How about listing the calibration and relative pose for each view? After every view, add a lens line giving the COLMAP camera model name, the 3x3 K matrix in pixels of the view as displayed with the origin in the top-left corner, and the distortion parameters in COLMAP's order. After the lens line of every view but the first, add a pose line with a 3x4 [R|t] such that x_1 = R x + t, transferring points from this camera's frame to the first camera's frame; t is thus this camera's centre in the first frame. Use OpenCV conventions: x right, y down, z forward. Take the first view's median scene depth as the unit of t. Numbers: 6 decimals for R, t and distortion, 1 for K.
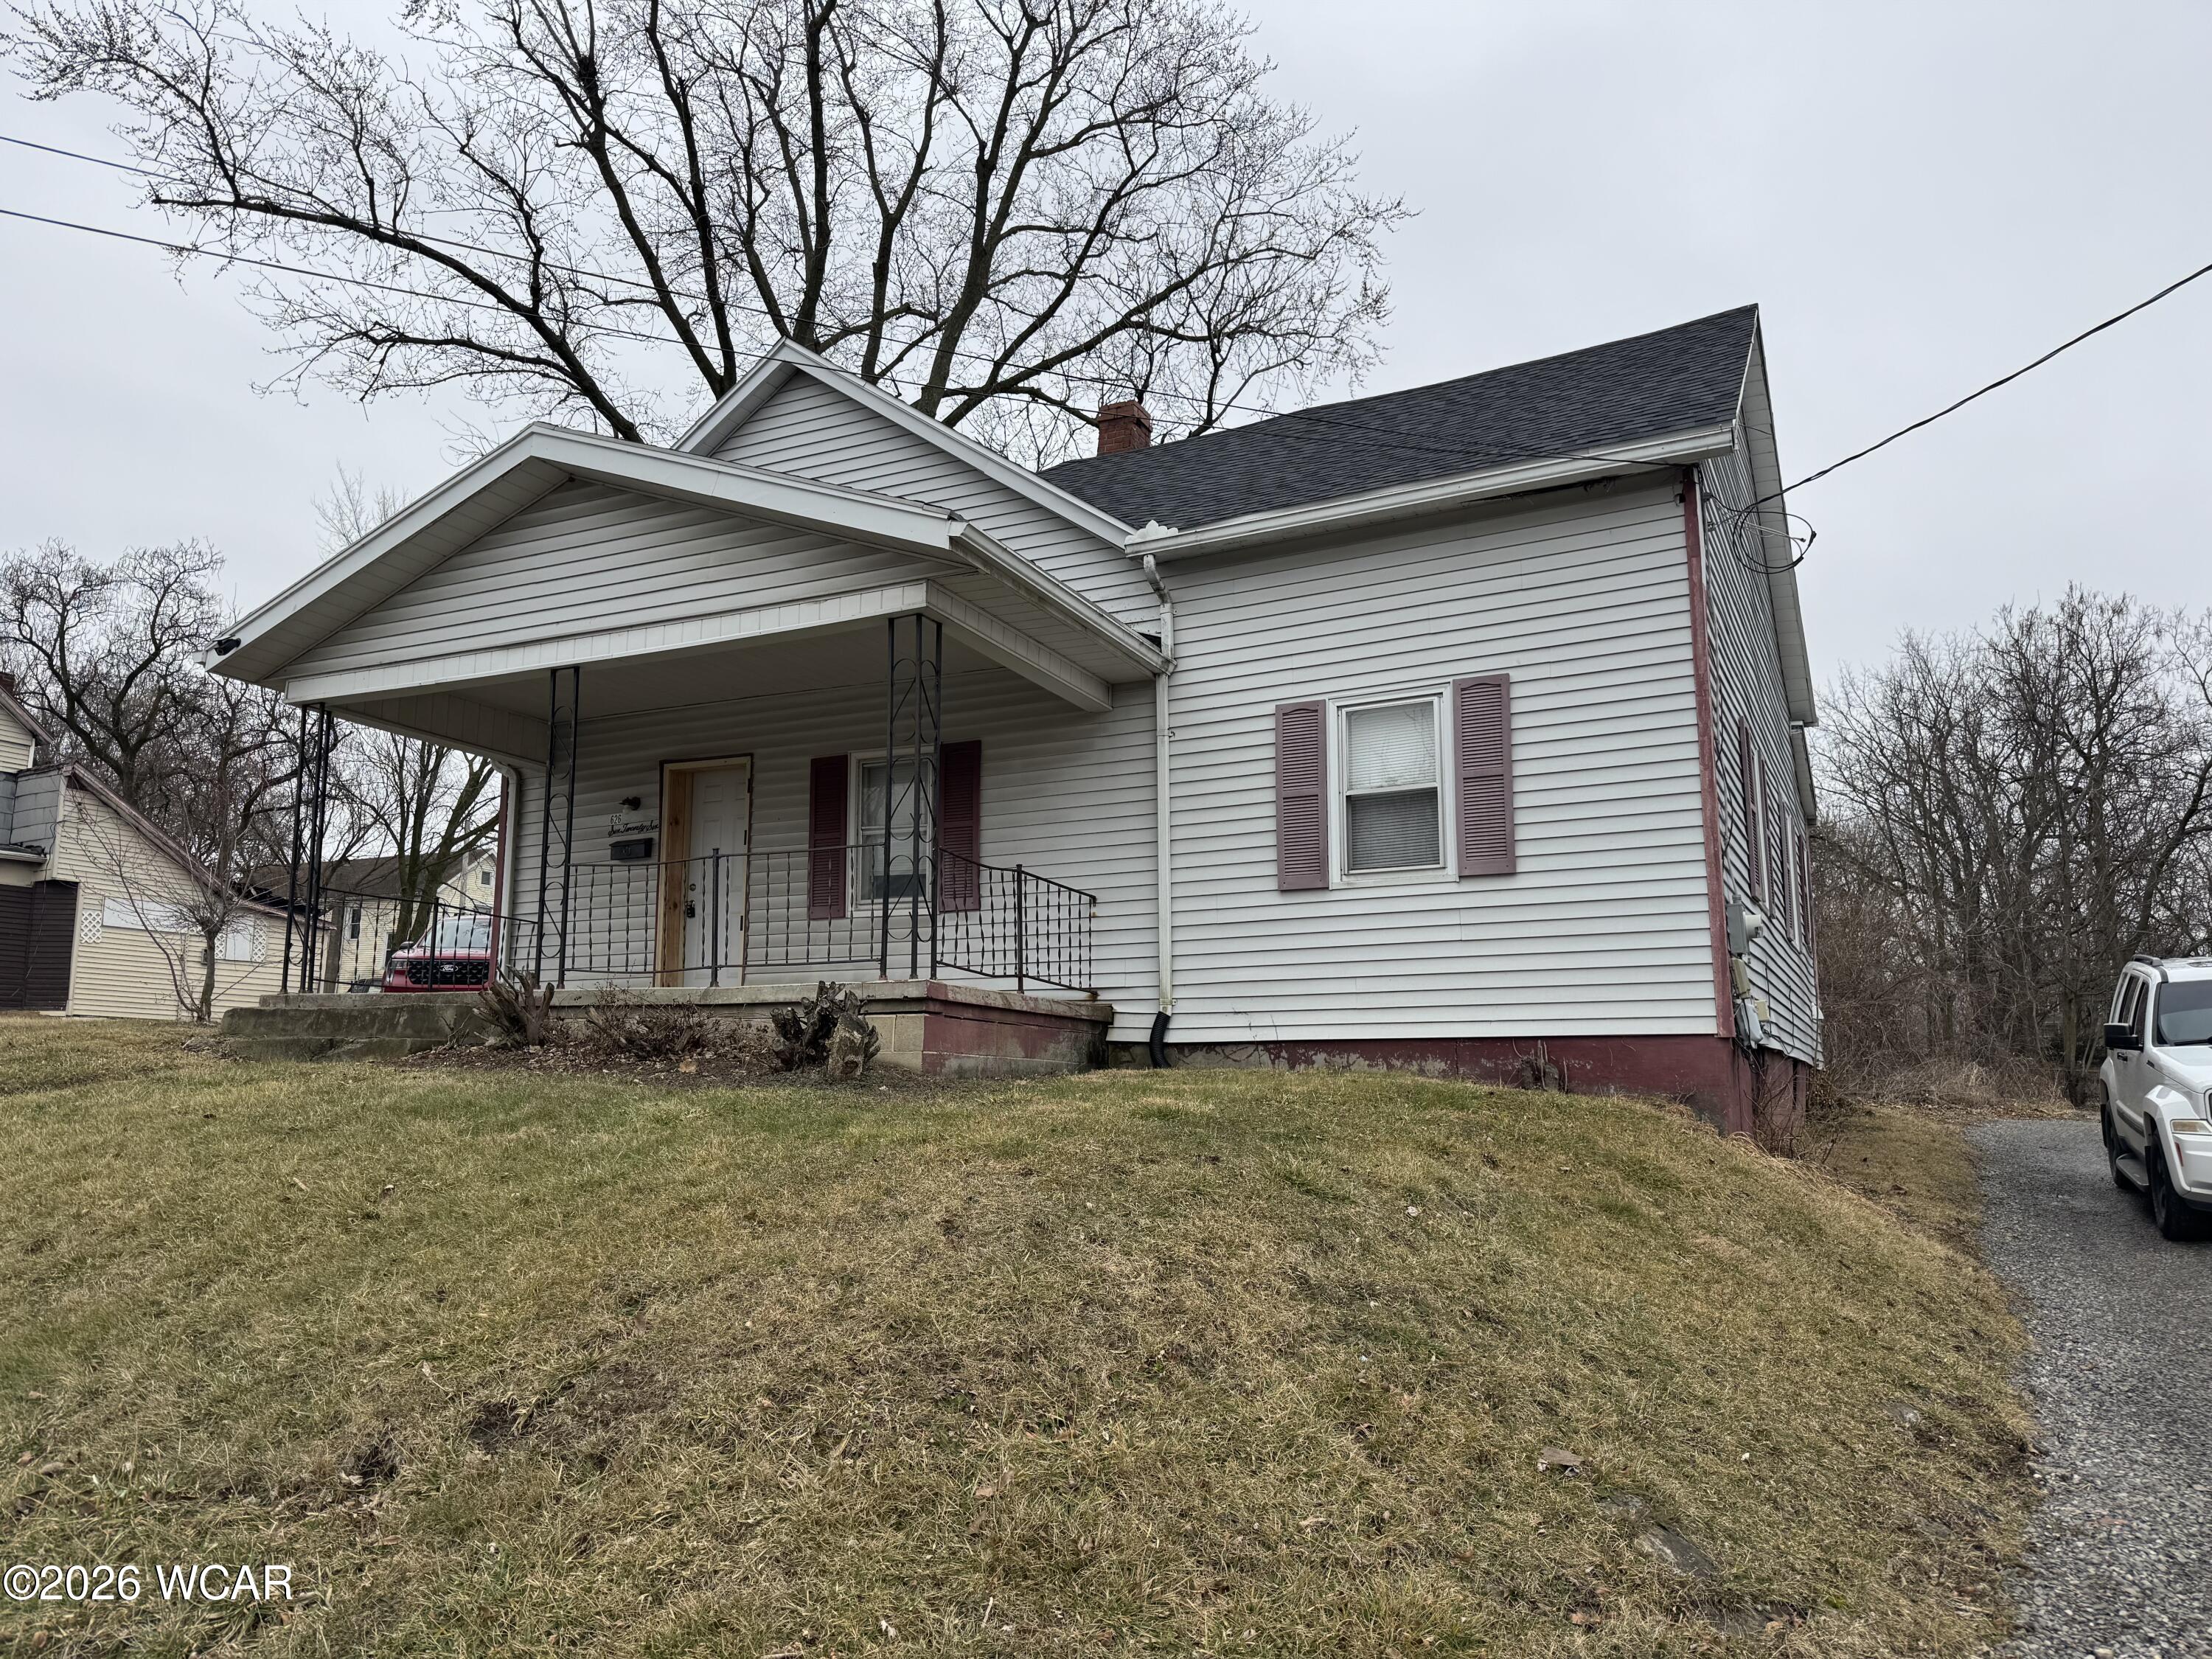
lens RADIAL K [[1519.7, 0, 1106.0], [0, 1519.7, 829.5], [0, 0, 1]] dist [0.104213, -0.173361]
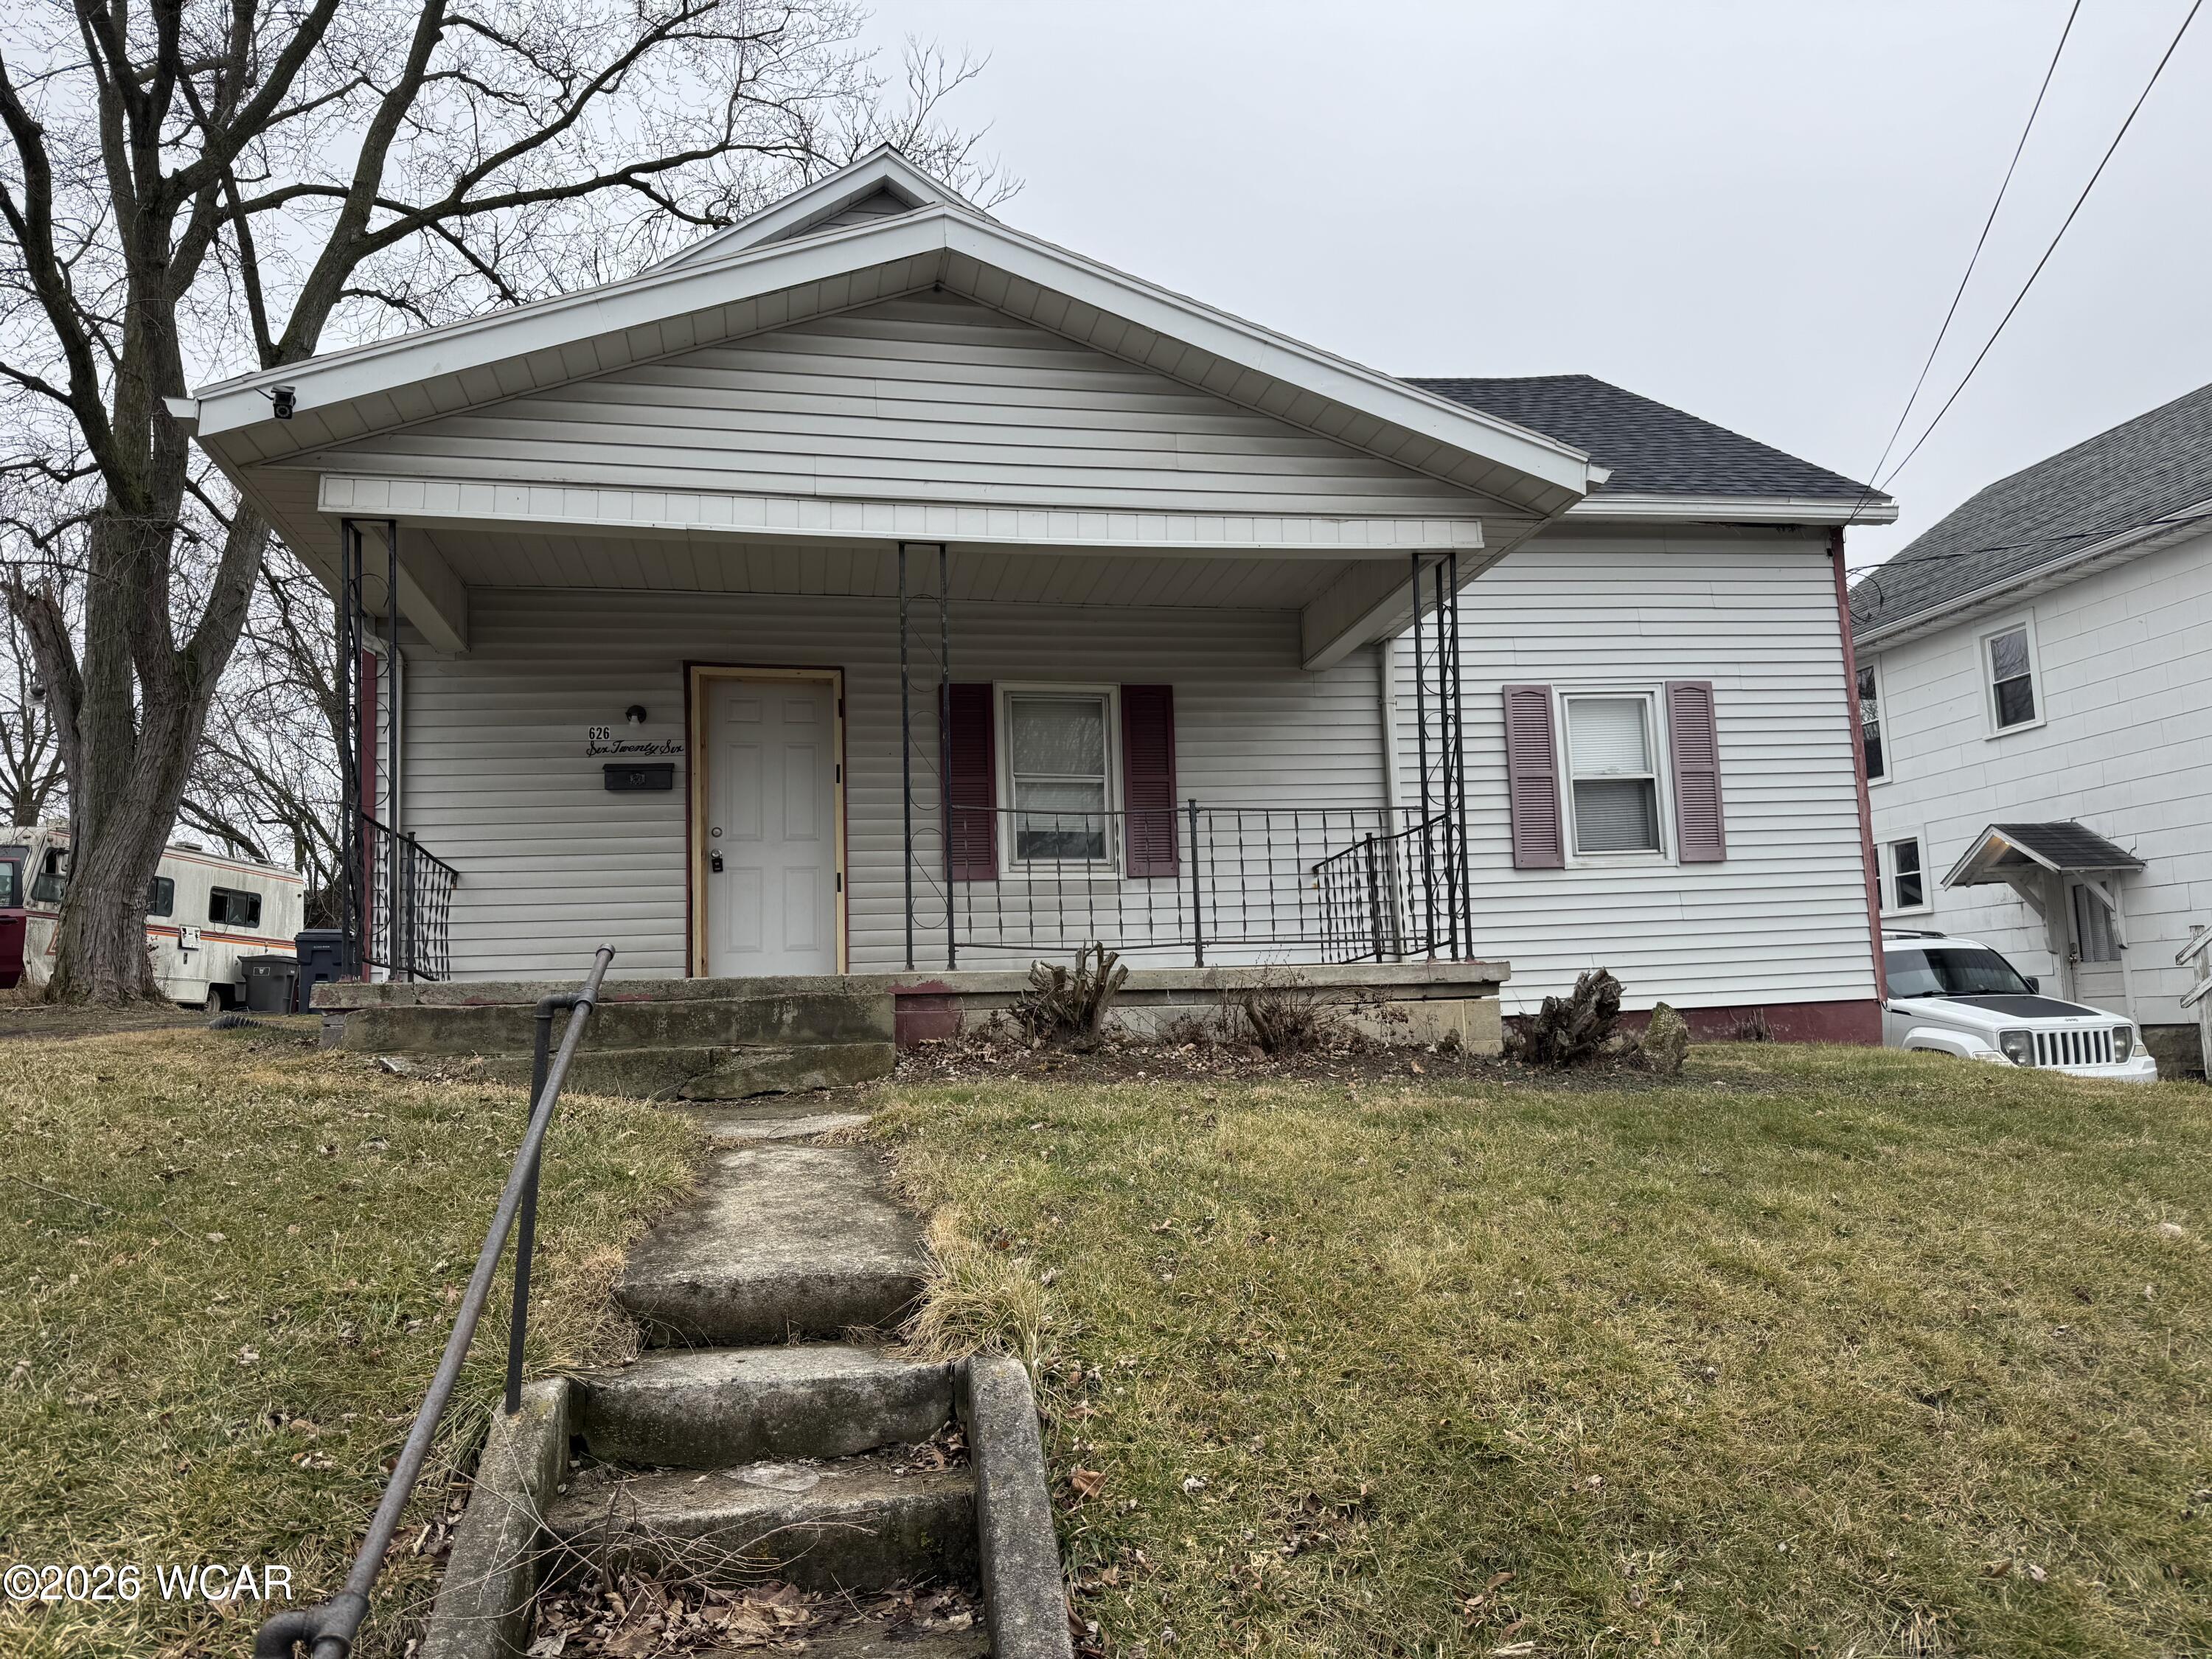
lens RADIAL K [[1519.7, 0, 1106.0], [0, 1519.7, 829.5], [0, 0, 1]] dist [0.104213, -0.173361]
pose [[0.795576, 0.043919, 0.604260, -0.724425], [-0.062523, 0.997996, 0.009781, 0.021457], [-0.602619, -0.045562, 0.796728, 0.347325]]
